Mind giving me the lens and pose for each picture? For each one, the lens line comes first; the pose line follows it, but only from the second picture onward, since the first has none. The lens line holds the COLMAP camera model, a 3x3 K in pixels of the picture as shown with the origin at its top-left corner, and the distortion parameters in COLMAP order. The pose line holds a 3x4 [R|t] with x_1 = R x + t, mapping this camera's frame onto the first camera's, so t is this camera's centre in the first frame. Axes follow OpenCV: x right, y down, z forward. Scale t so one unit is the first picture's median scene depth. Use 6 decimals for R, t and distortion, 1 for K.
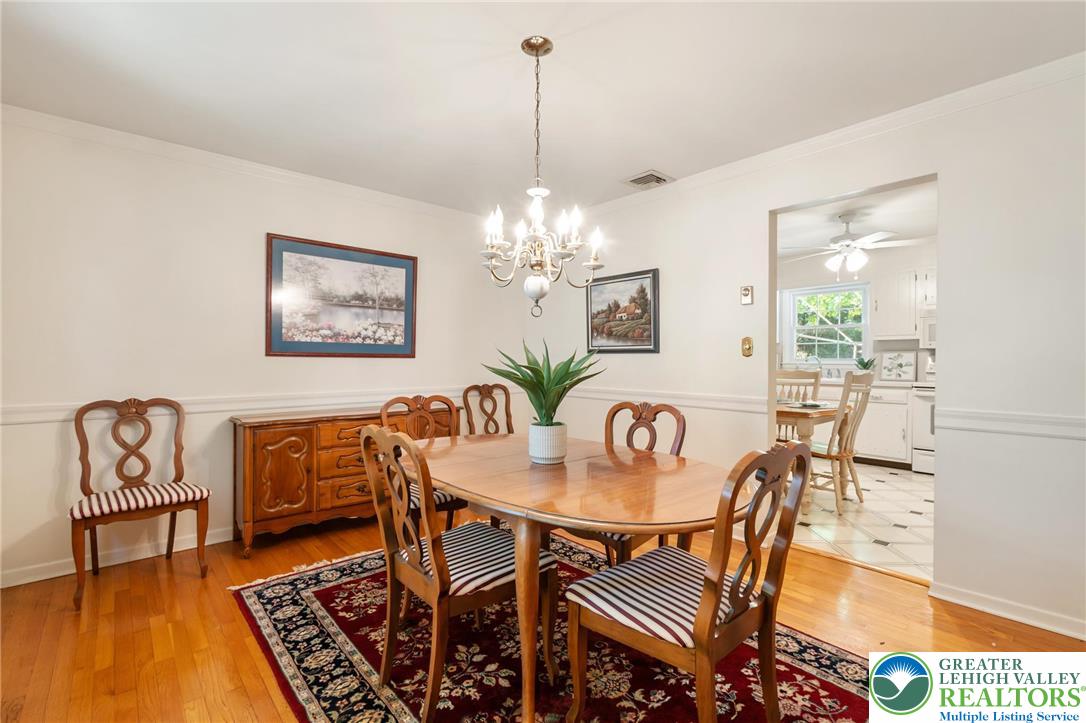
lens RADIAL K [[477.3, 0, 543.0], [0, 477.3, 361.5], [0, 0, 1]] dist [0.012595, -0.007157]
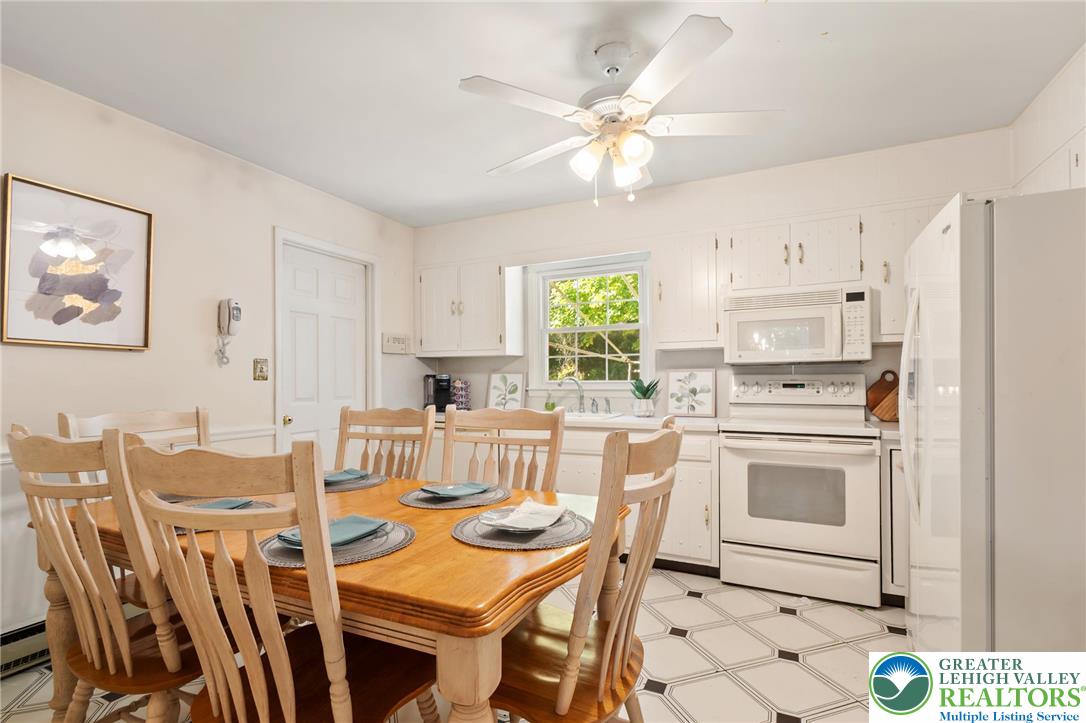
lens RADIAL K [[495.2, 0, 542.7], [0, 495.2, 383.1], [0, 0, 1]] dist [0.015735, -0.008103]
pose [[0.919566, -0.011540, 0.392766, 0.335337], [0.013781, 0.999901, -0.002886, -0.003506], [-0.392694, 0.008067, 0.919634, 0.518064]]
